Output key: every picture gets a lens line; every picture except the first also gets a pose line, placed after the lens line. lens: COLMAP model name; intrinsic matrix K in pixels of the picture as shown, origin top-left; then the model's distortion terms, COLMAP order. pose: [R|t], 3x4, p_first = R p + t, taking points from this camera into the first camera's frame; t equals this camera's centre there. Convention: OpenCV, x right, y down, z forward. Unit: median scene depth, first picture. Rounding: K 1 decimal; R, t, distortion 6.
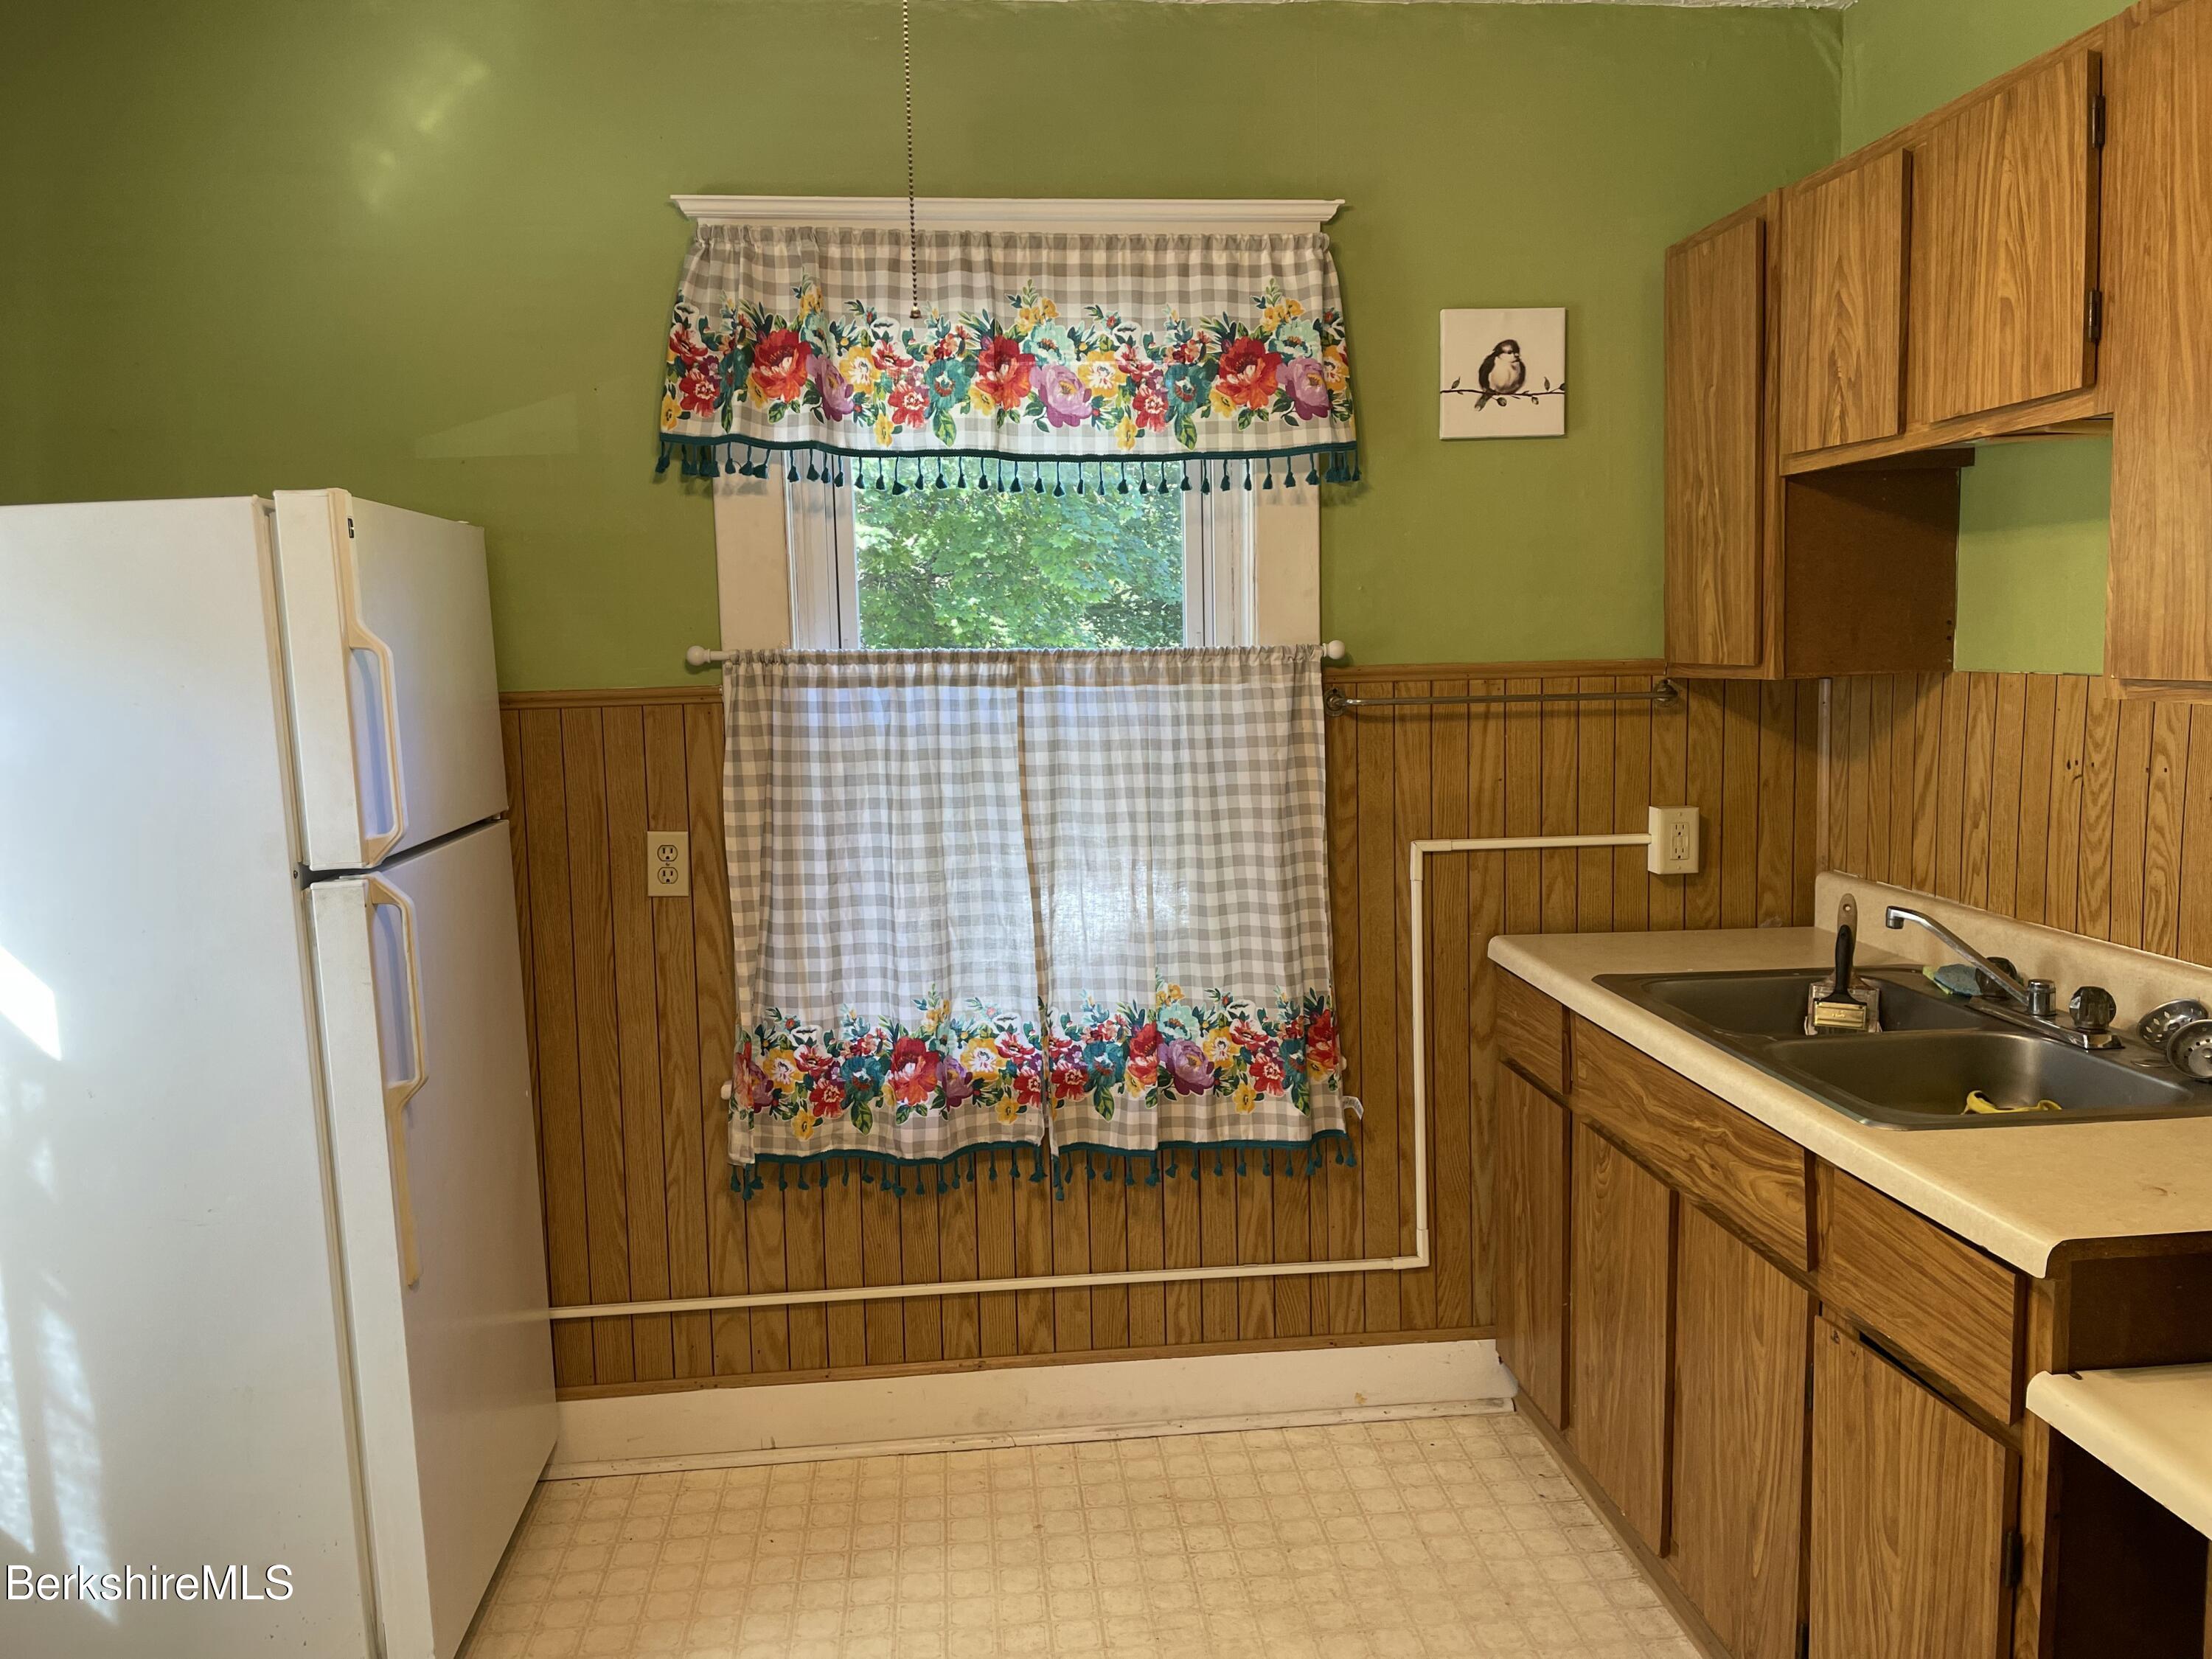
lens RADIAL K [[1675.7, 0, 1088.9], [0, 1675.7, 824.3], [0, 0, 1]] dist [0.098302, -0.122896]
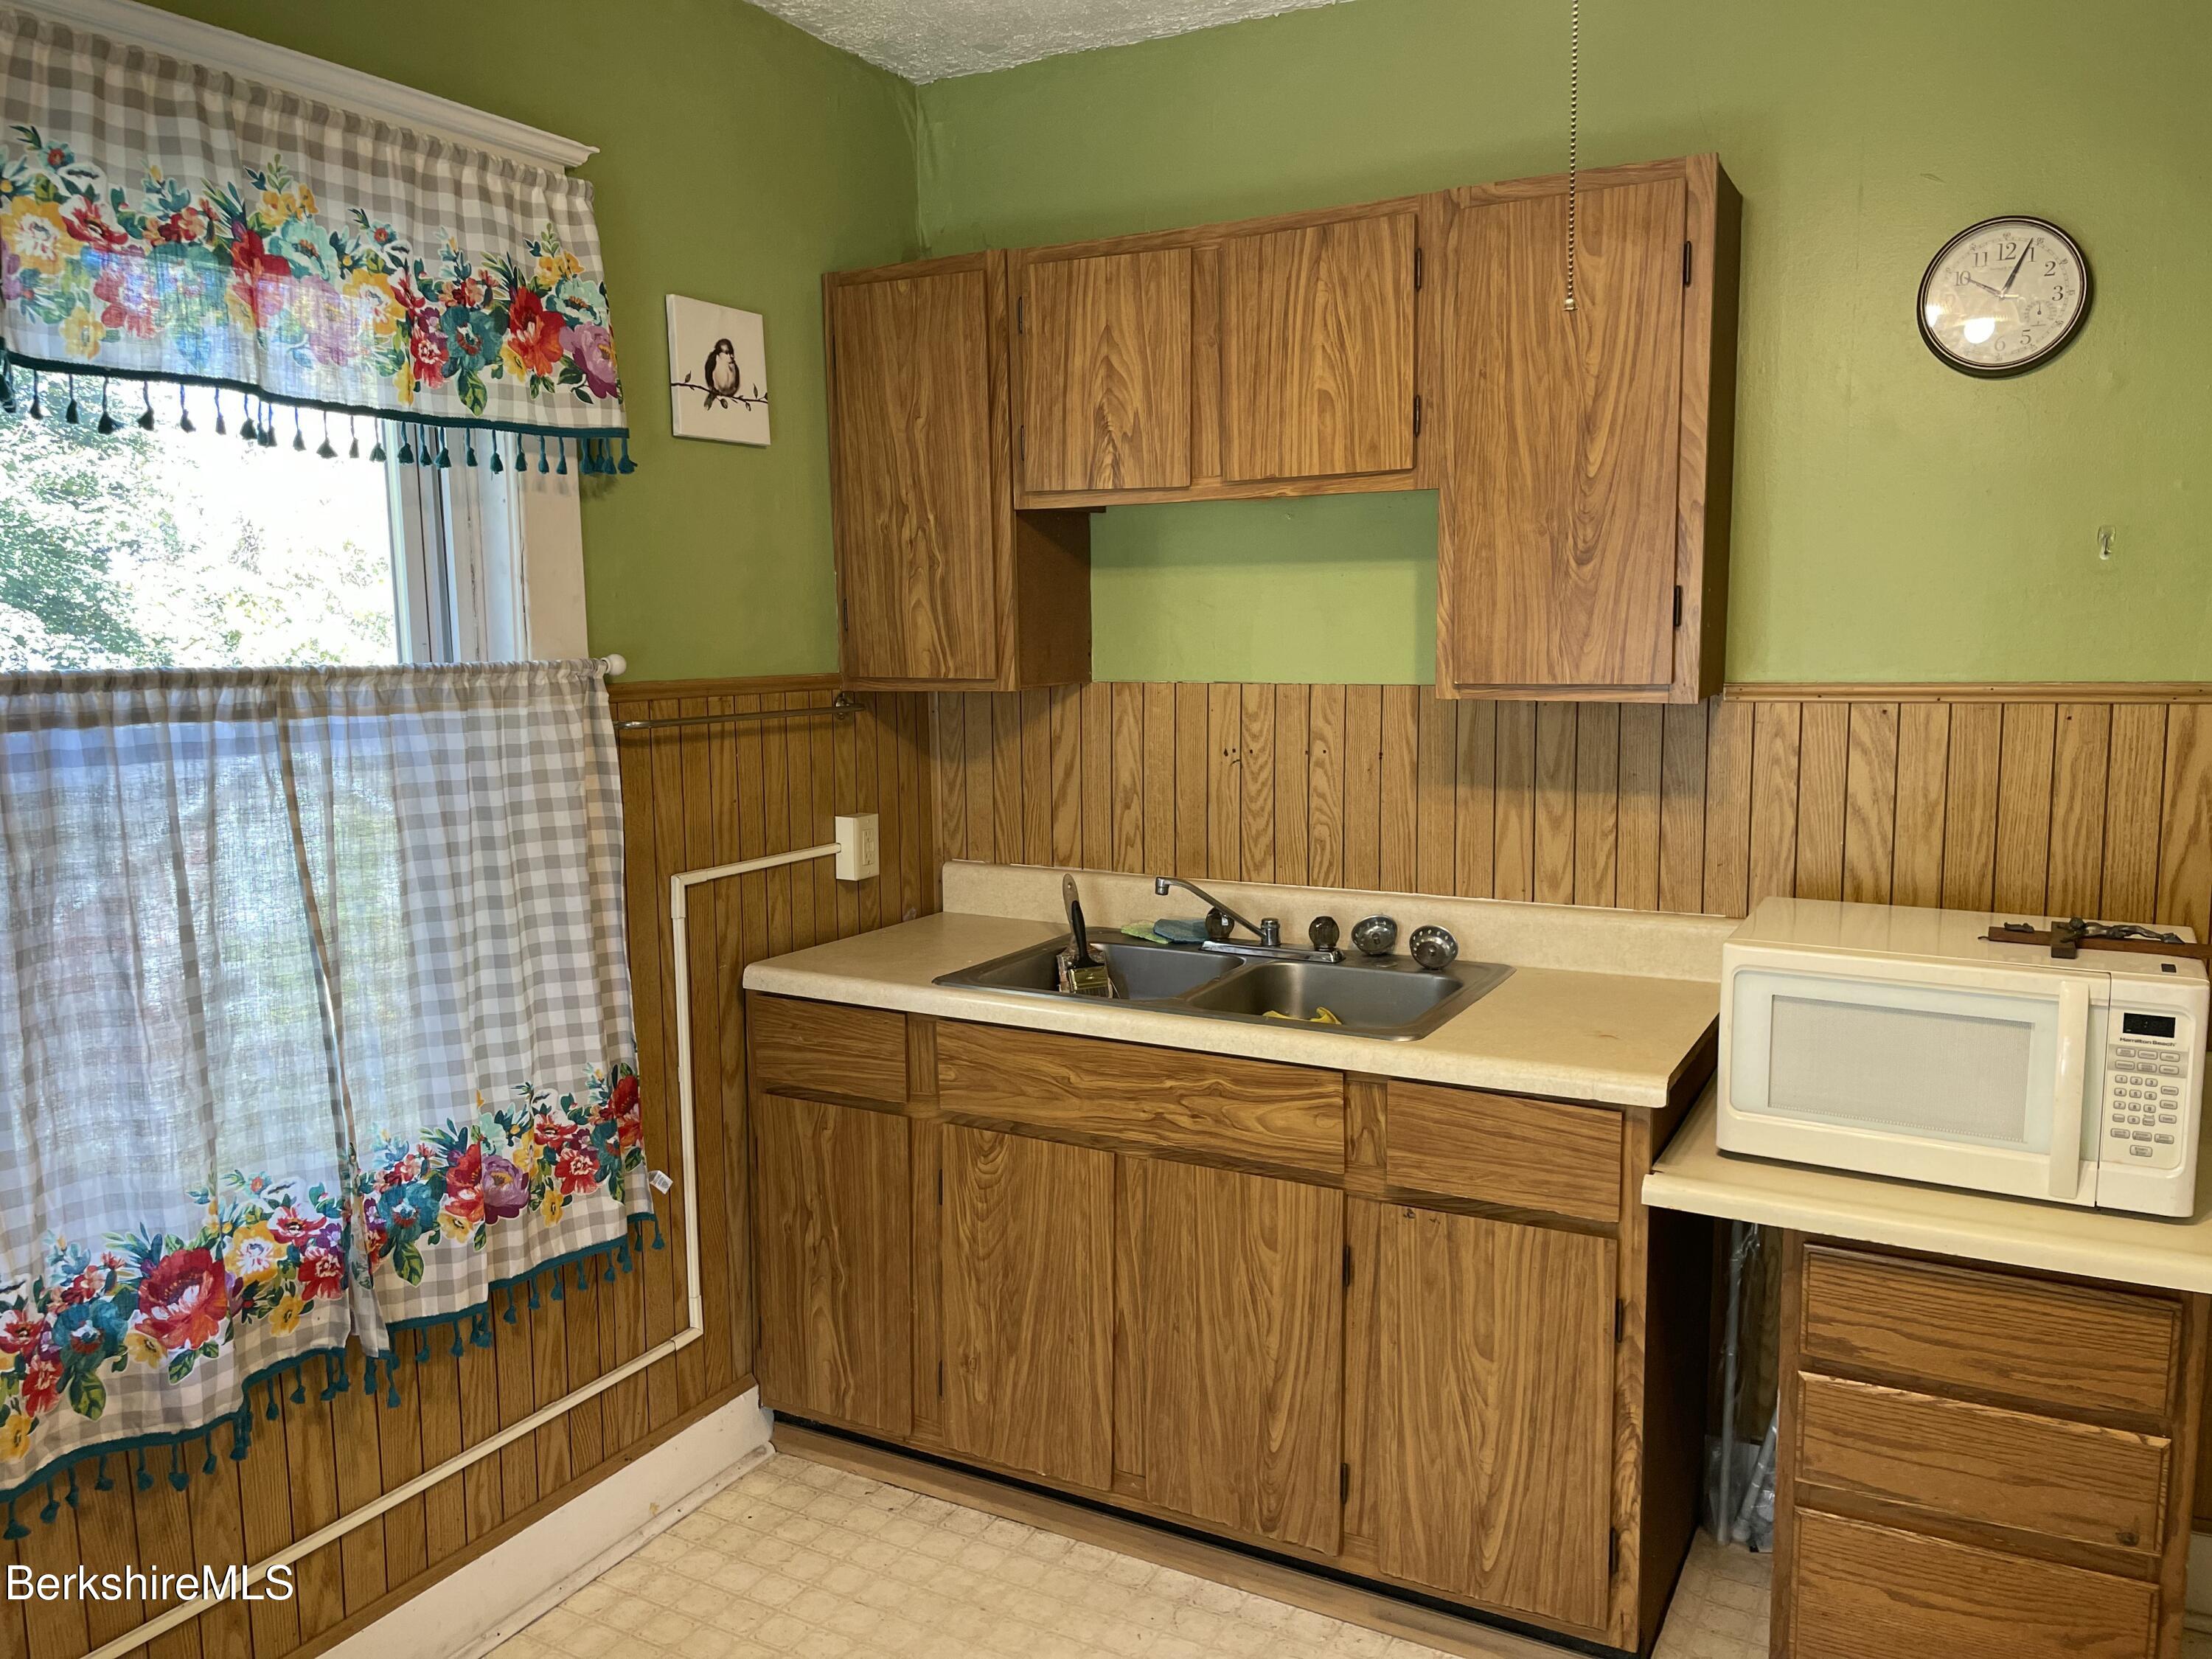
lens RADIAL K [[1675.7, 0, 1114.8], [0, 1675.7, 821.7], [0, 0, 1]] dist [0.098302, -0.122896]
pose [[0.561364, -0.085705, 0.823119, -0.448184], [0.091078, 0.994979, 0.041485, -0.037152], [-0.822542, 0.051680, 0.566351, 0.305586]]
